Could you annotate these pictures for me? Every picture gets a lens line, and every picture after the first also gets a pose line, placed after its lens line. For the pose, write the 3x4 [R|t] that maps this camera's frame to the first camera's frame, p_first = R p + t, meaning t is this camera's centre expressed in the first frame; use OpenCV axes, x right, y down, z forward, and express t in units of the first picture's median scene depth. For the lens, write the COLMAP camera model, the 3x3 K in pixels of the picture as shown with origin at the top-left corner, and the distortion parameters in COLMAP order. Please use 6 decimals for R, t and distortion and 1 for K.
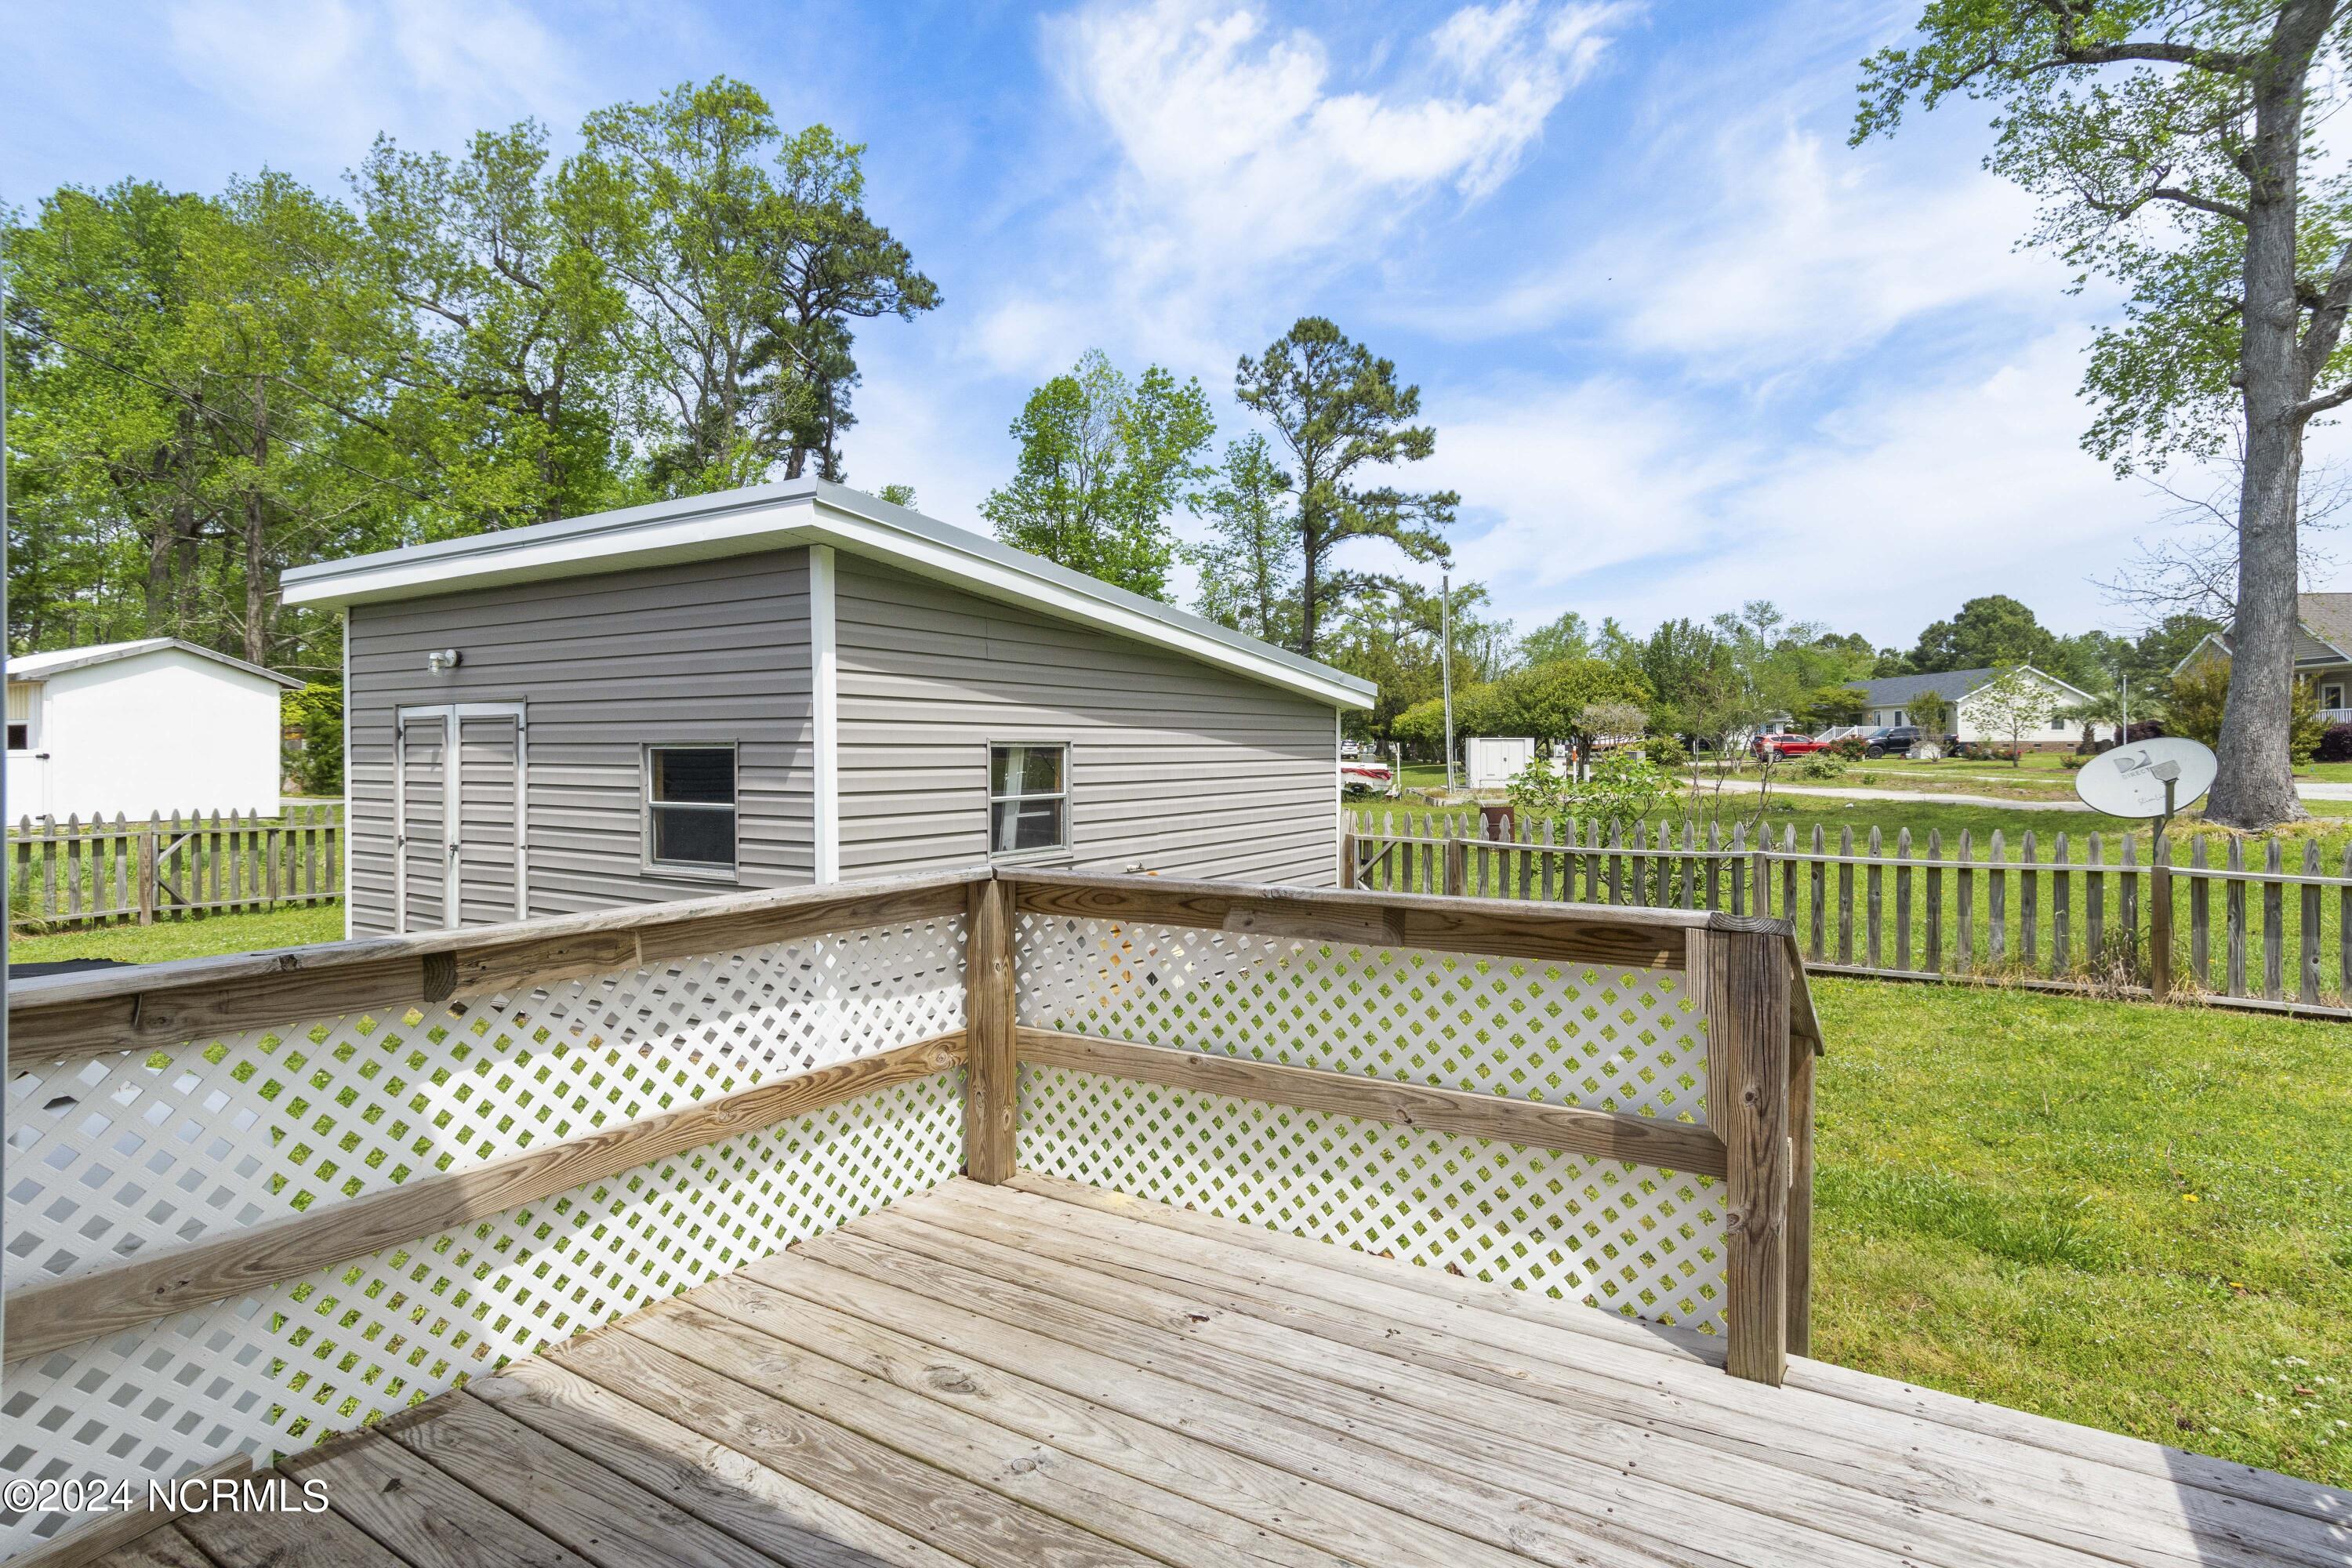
lens RADIAL K [[1216.4, 0, 1176.8], [0, 1216.4, 760.0], [0, 0, 1]] dist [-0.002636, -0.001958]
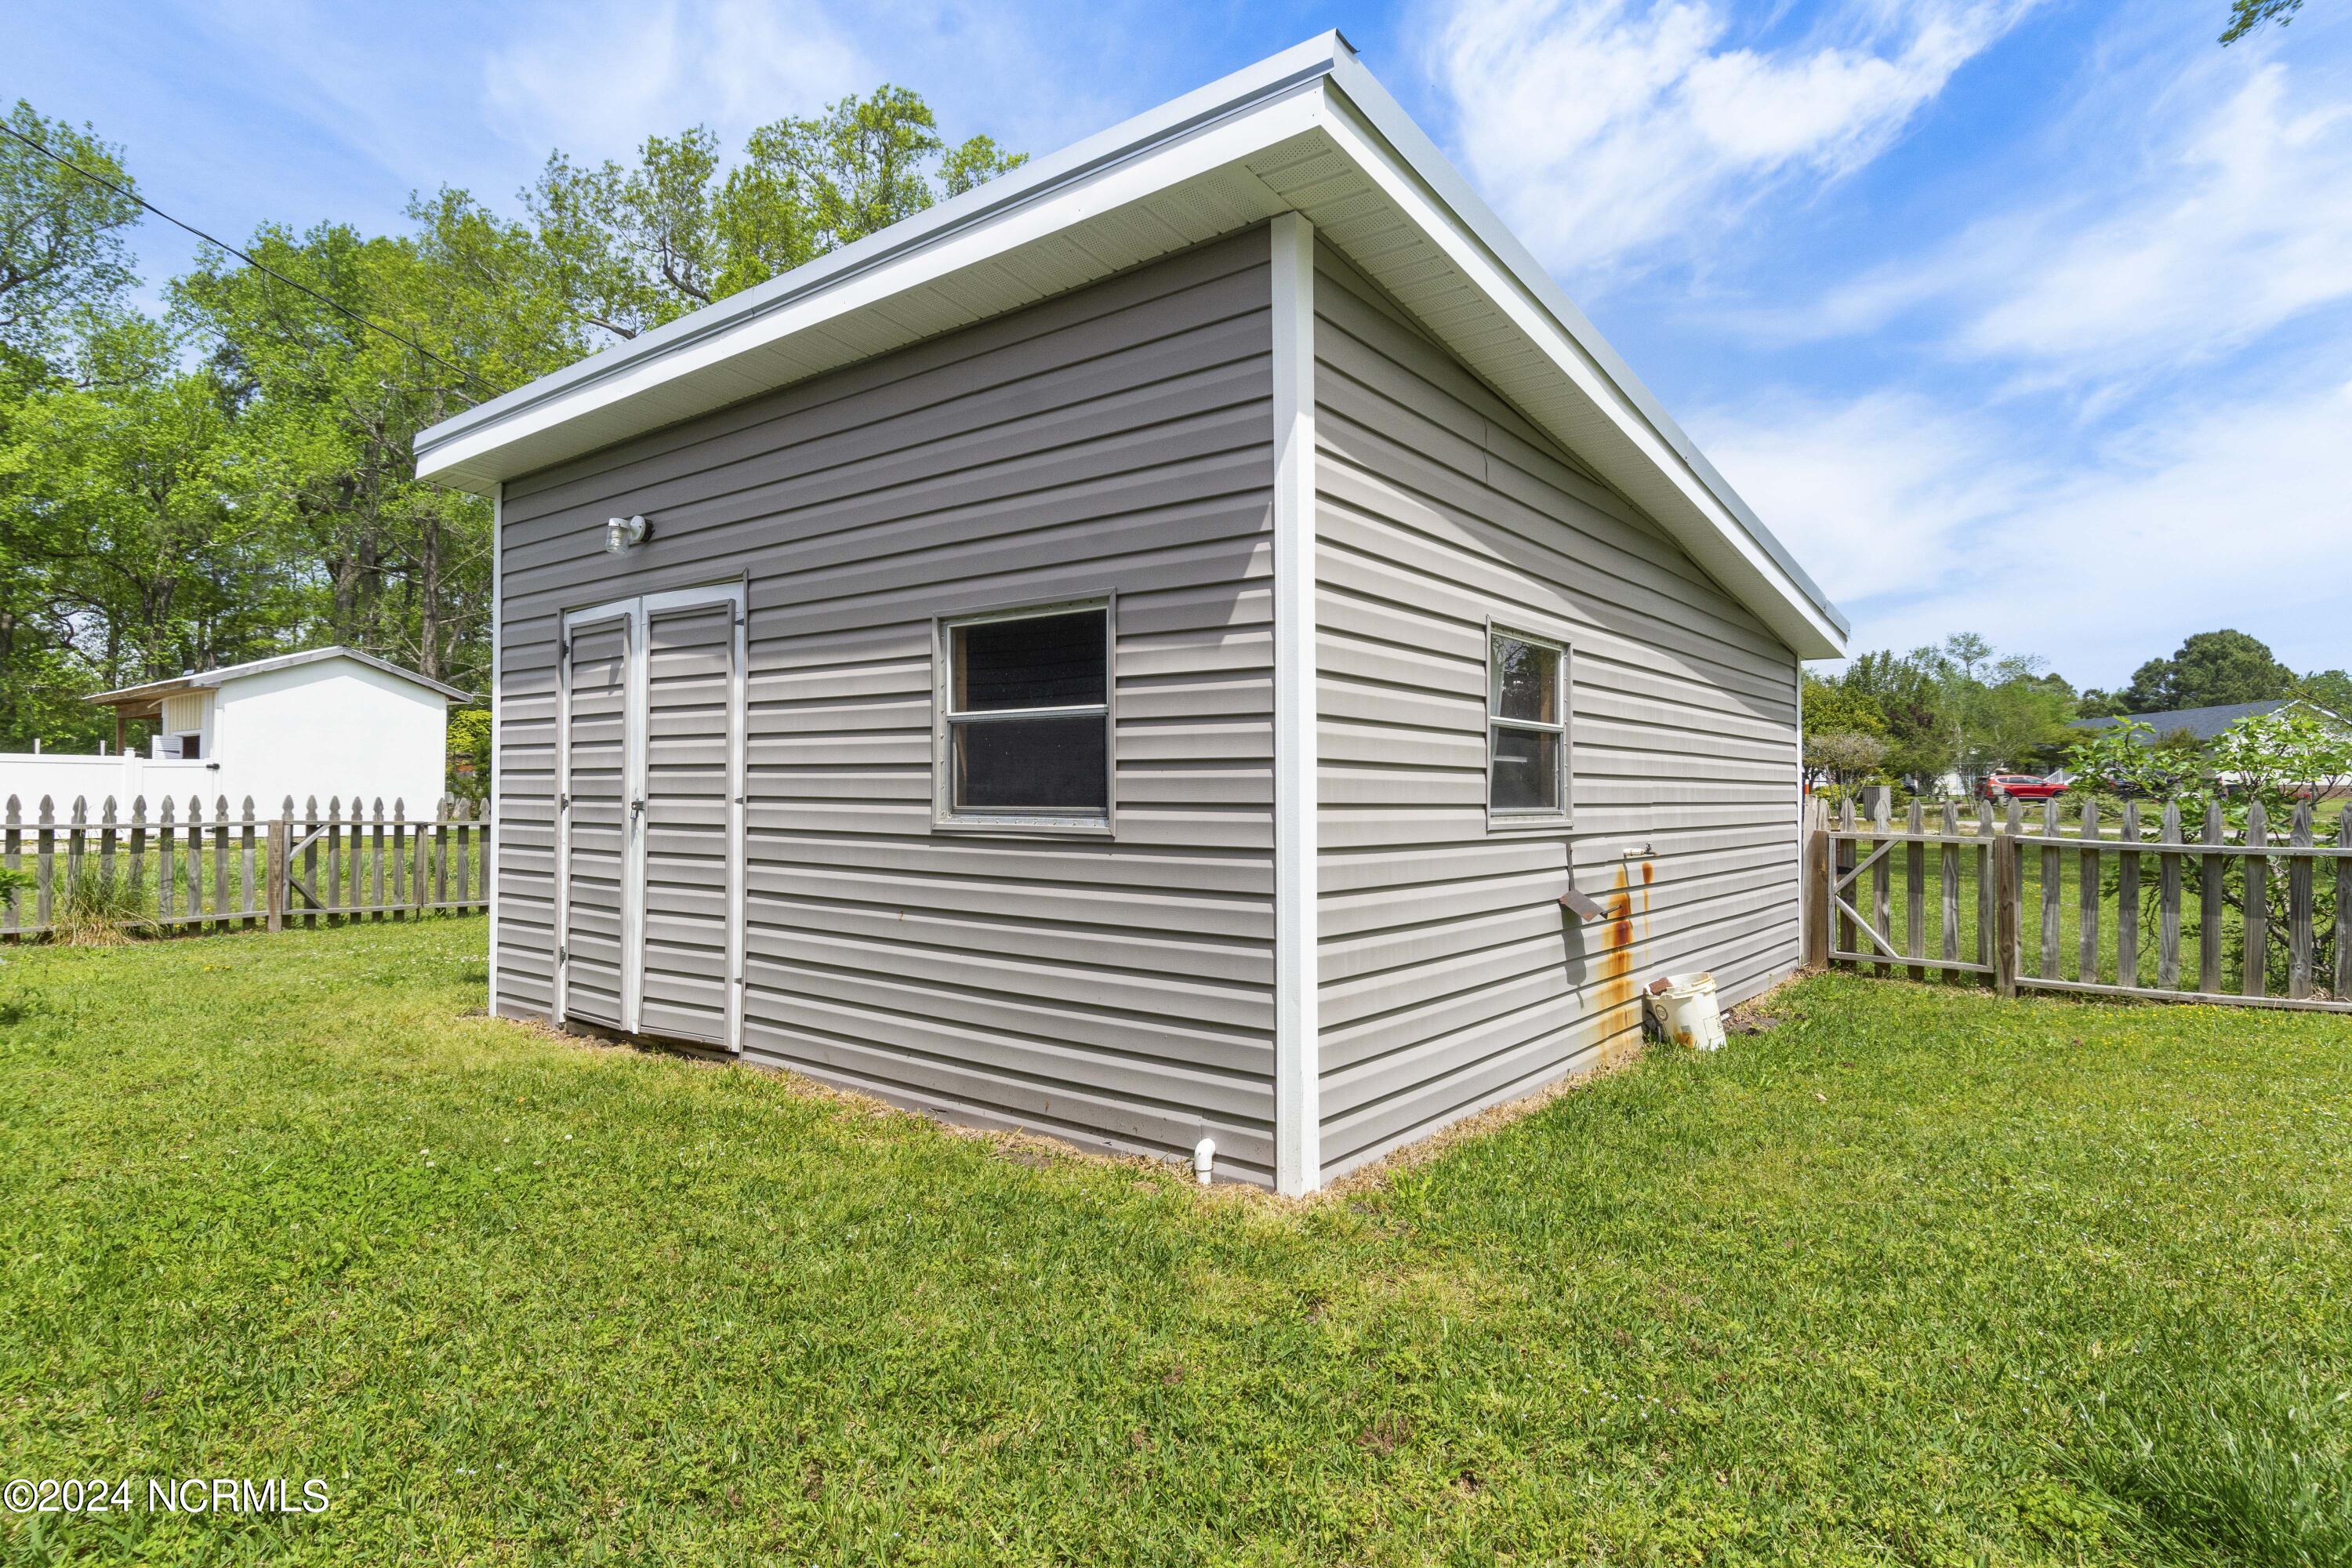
lens RADIAL K [[1228.7, 0, 1176.0], [0, 1228.7, 784.0], [0, 0, 1]] dist [0.000013, 0.000523]
pose [[0.994281, 0.005636, -0.106650, -0.121566], [-0.007563, 0.999815, -0.017682, 0.038305], [0.106530, 0.018387, 0.994139, 0.190475]]
